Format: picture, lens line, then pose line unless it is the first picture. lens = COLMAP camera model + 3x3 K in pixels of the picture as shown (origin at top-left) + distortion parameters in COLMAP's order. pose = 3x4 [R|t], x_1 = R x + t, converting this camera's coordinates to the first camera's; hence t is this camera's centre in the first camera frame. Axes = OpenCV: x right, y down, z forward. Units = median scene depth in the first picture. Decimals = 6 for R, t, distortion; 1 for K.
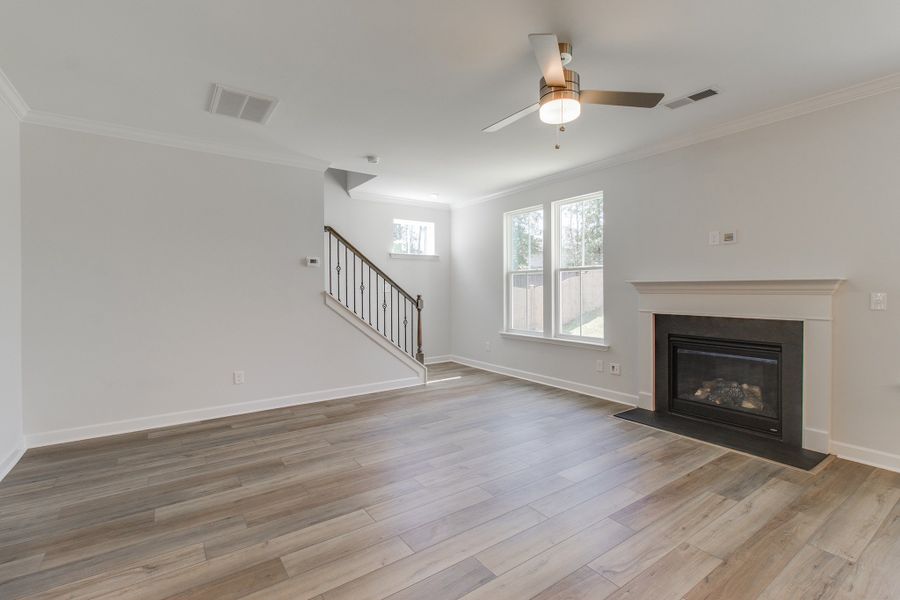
lens RADIAL K [[418.9, 0, 457.9], [0, 418.9, 301.3], [0, 0, 1]] dist [0.003044, -0.002012]
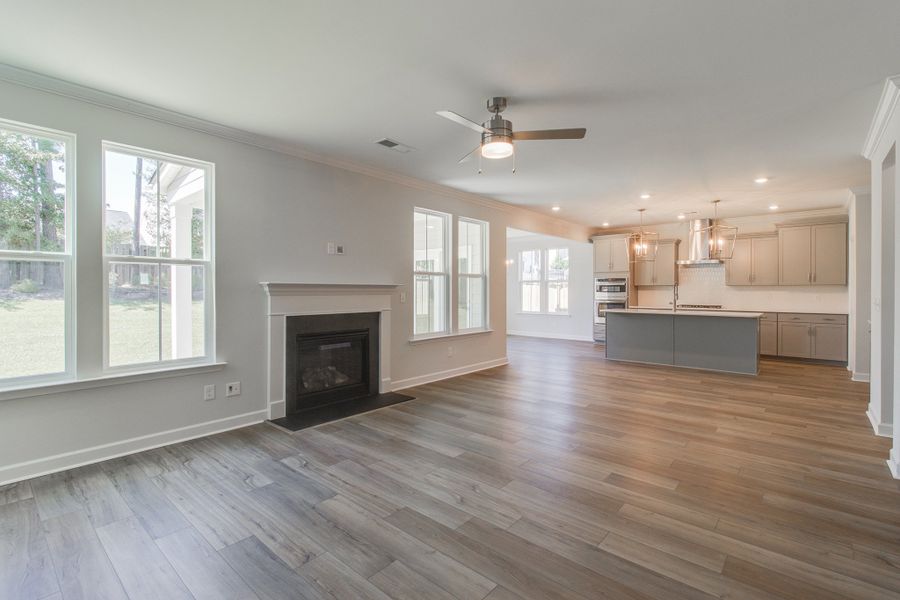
lens RADIAL K [[418.9, 0, 450.8], [0, 418.9, 298.7], [0, 0, 1]] dist [0.003044, -0.002012]
pose [[-0.234799, -0.015861, 0.971914, -0.641264], [0.032535, 0.999178, 0.024165, -0.025341], [-0.971499, 0.037295, -0.234090, 0.966515]]
